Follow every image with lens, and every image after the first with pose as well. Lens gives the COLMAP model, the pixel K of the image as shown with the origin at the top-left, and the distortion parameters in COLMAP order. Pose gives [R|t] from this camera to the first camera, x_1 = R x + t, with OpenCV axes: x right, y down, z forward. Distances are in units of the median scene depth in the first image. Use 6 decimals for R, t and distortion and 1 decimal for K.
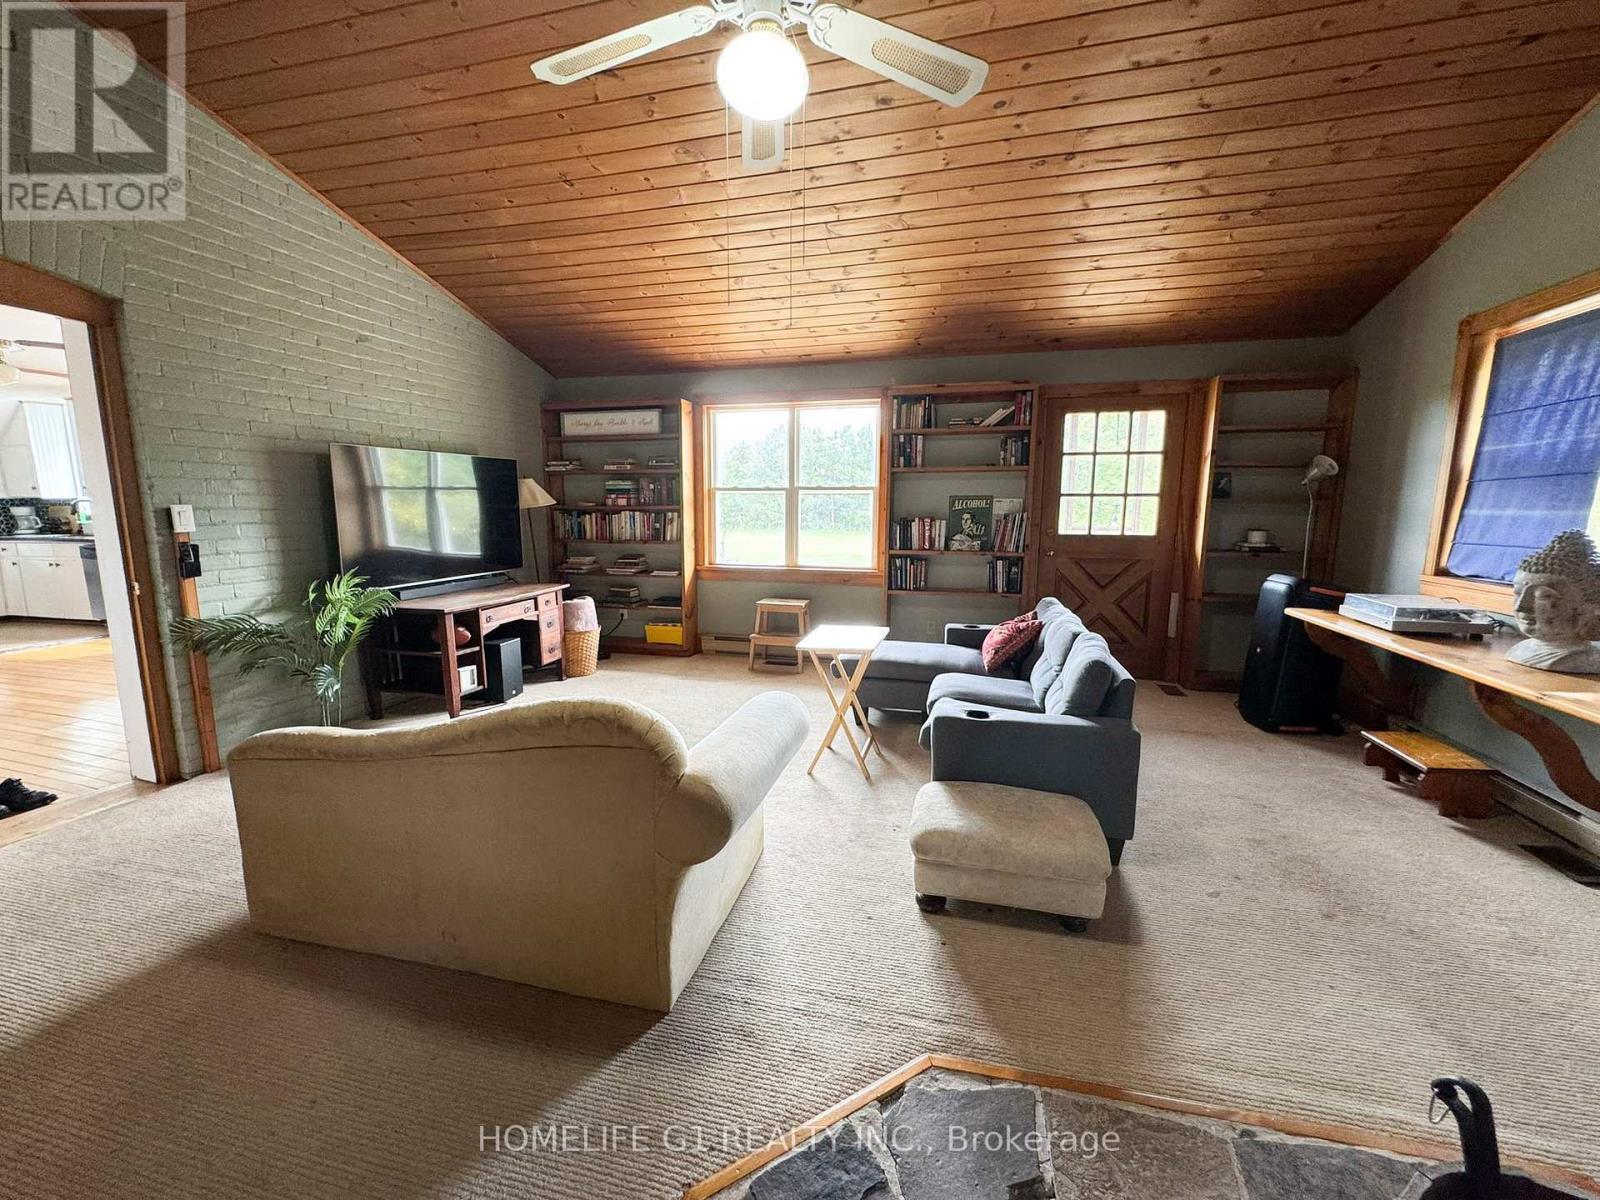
lens RADIAL K [[639.9, 0, 799.2], [0, 639.9, 598.5], [0, 0, 1]] dist [-0.002798, 0.000149]
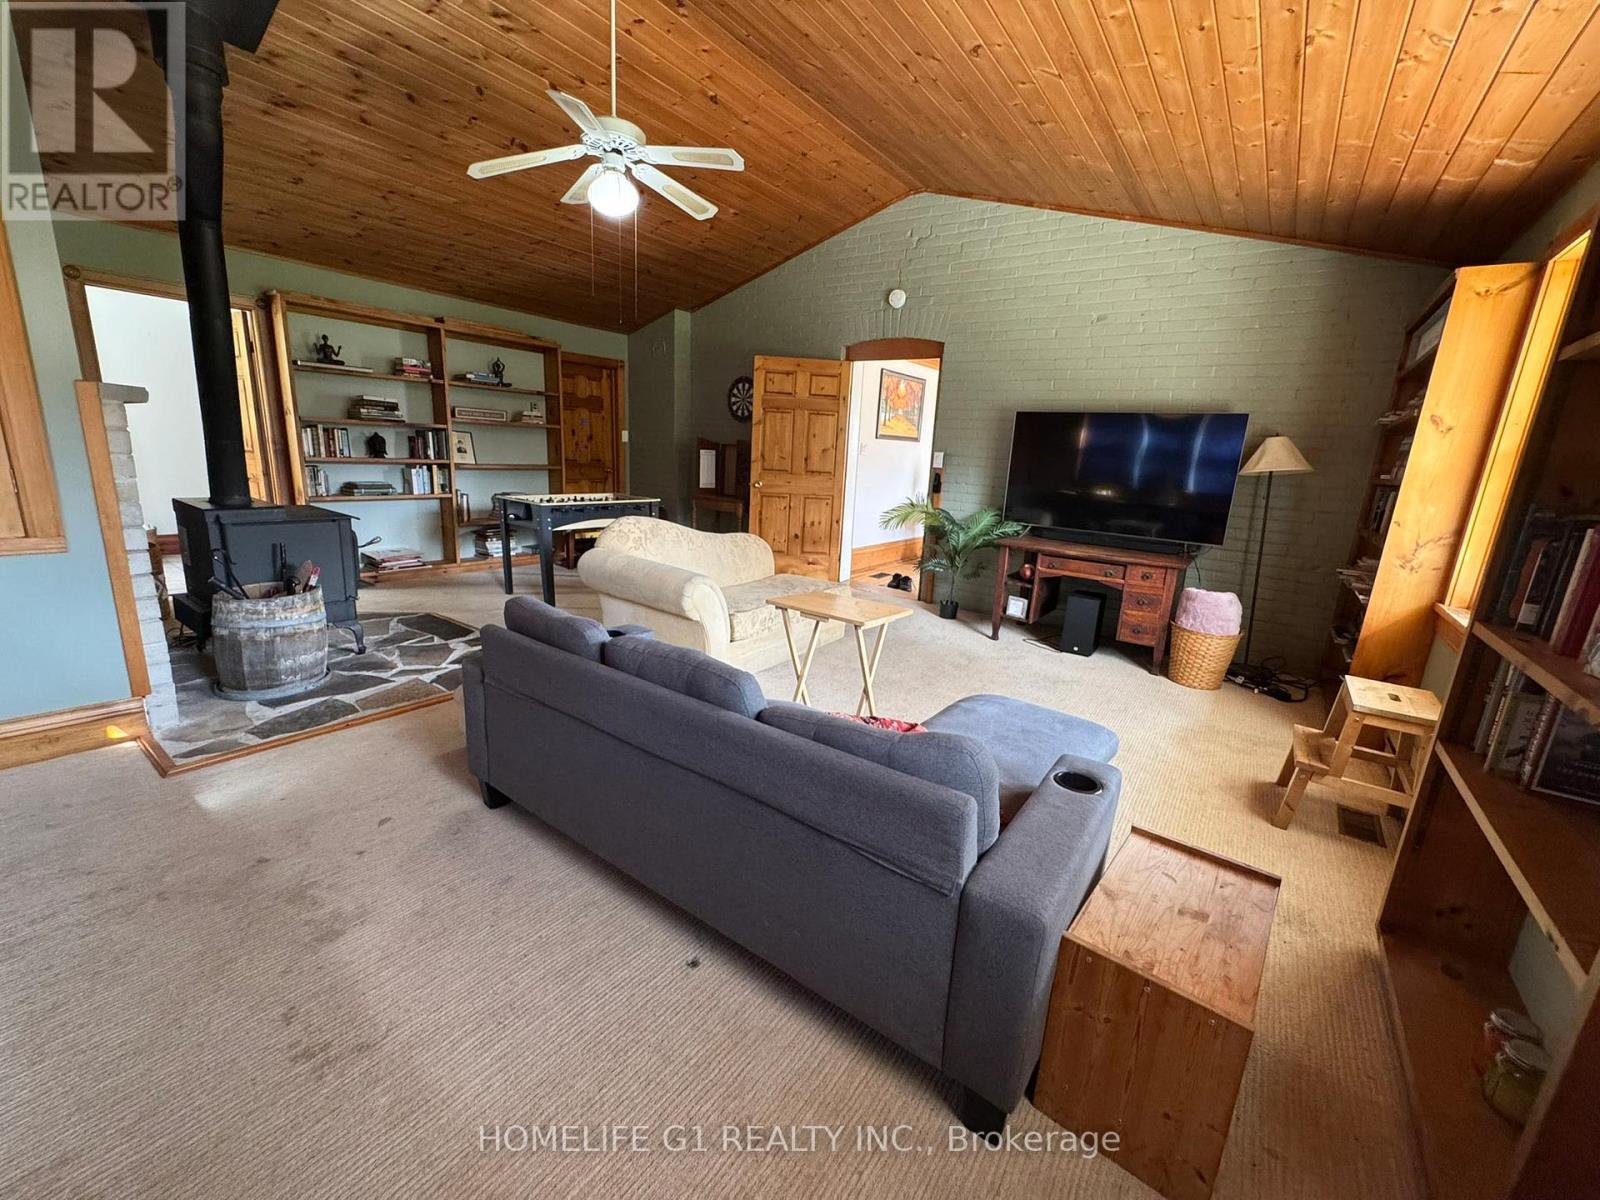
lens RADIAL K [[639.9, 0, 799.2], [0, 639.9, 598.5], [0, 0, 1]] dist [-0.002798, 0.000149]
pose [[-0.368481, 0.190457, -0.909916, 0.897974], [-0.196416, 0.940742, 0.276450, -0.175923], [0.908649, 0.280588, -0.309237, 1.290292]]
